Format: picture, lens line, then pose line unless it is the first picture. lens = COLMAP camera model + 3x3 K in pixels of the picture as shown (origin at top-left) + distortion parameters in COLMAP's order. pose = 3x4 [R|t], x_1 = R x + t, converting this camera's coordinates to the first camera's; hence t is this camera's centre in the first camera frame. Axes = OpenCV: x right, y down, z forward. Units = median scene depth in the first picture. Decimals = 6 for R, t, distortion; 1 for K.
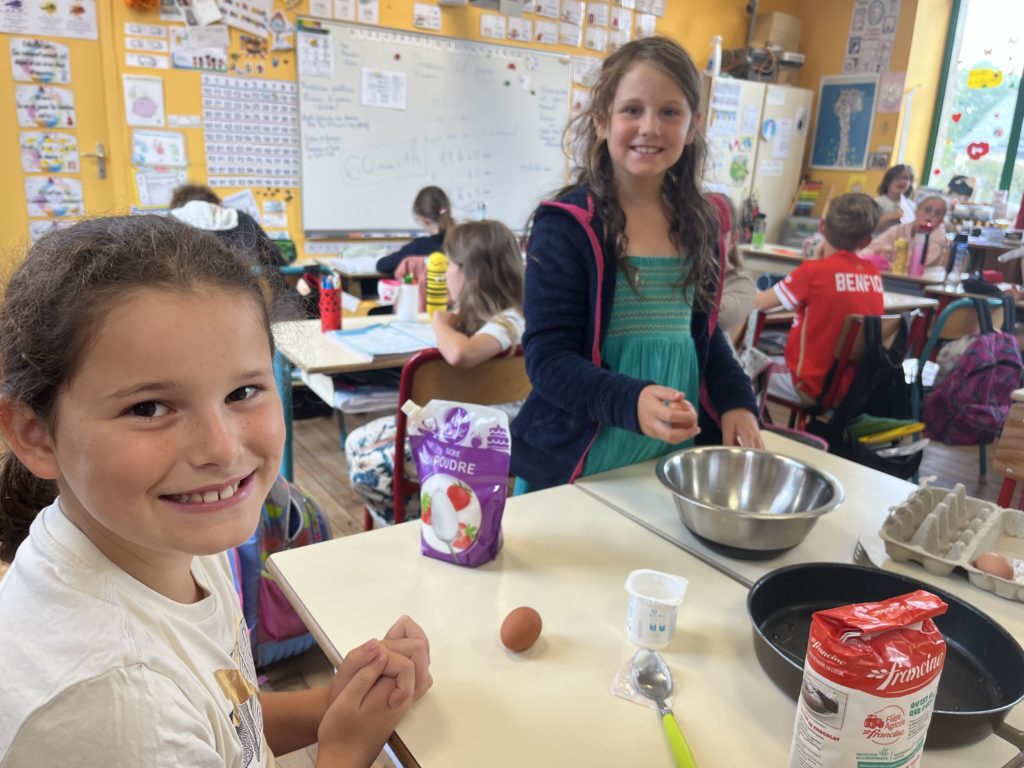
lens RADIAL K [[780.0, 0, 513.4], [0, 780.0, 383.7], [0, 0, 1]] dist [0.061193, -0.098947]
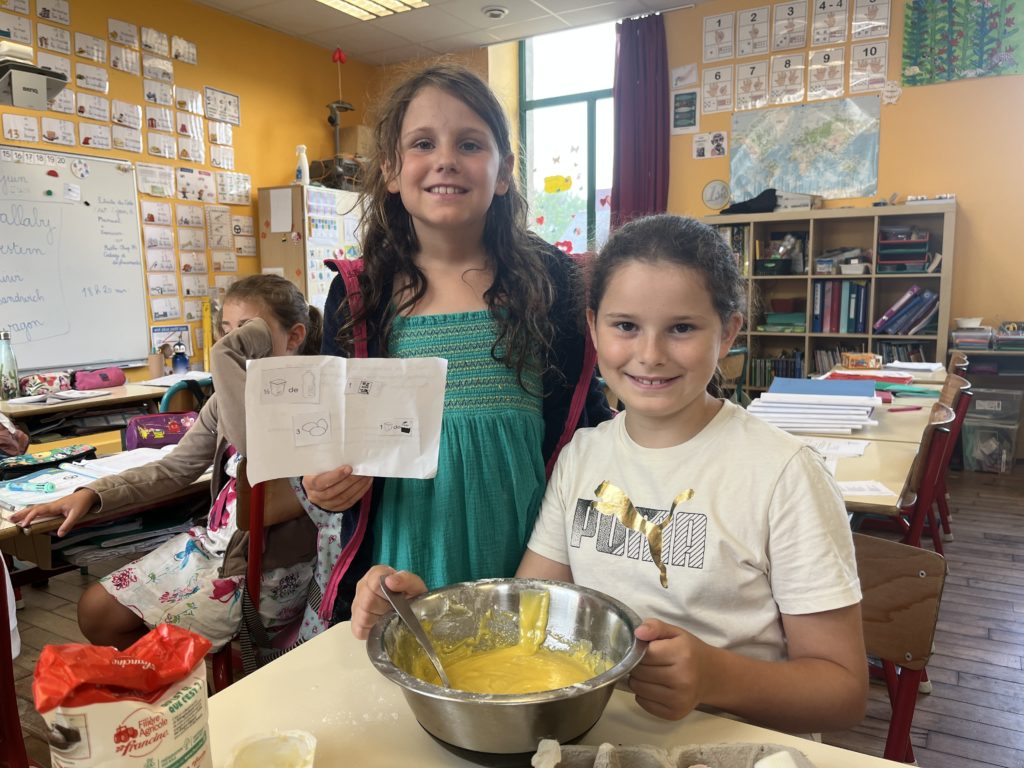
lens RADIAL K [[773.5, 0, 510.2], [0, 773.5, 388.0], [0, 0, 1]] dist [0.091231, -0.137541]
pose [[0.899877, -0.121049, 0.419008, 0.056484], [0.181350, 0.977574, -0.107059, -0.008102], [-0.396652, 0.172327, 0.901649, 0.102833]]
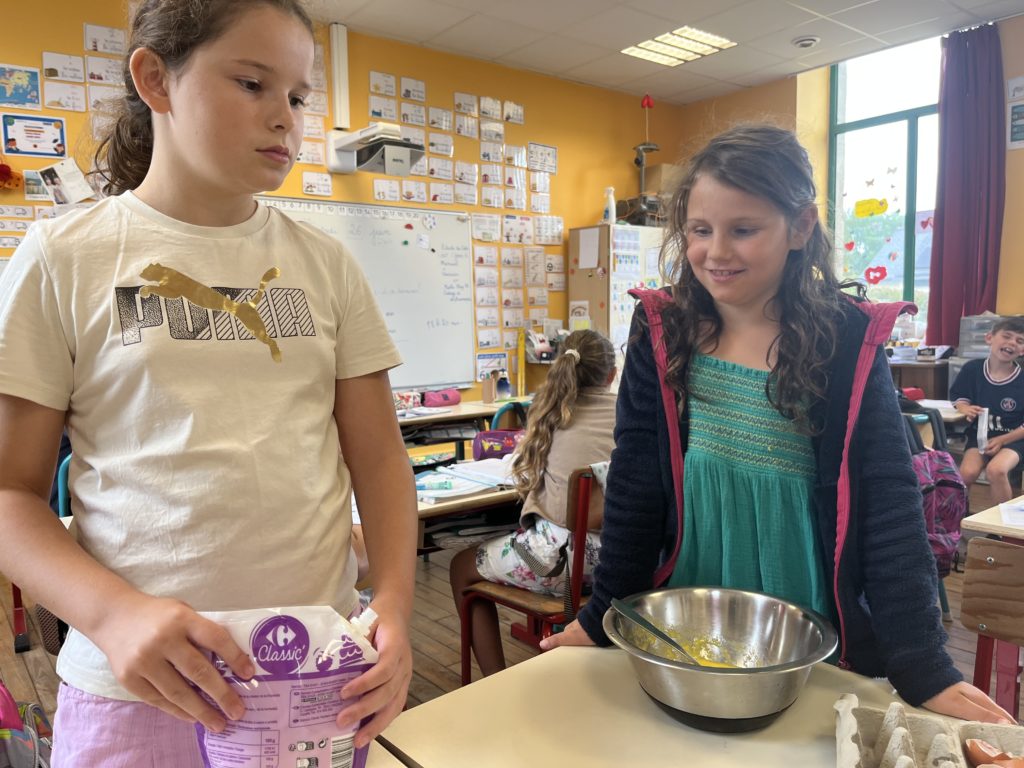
lens RADIAL K [[780.0, 0, 513.4], [0, 780.0, 383.7], [0, 0, 1]] dist [0.061193, -0.098947]
pose [[0.993925, -0.079397, 0.076212, 0.037166], [0.092958, 0.976355, -0.195166, -0.003981], [-0.058914, 0.201065, 0.977805, 0.062198]]
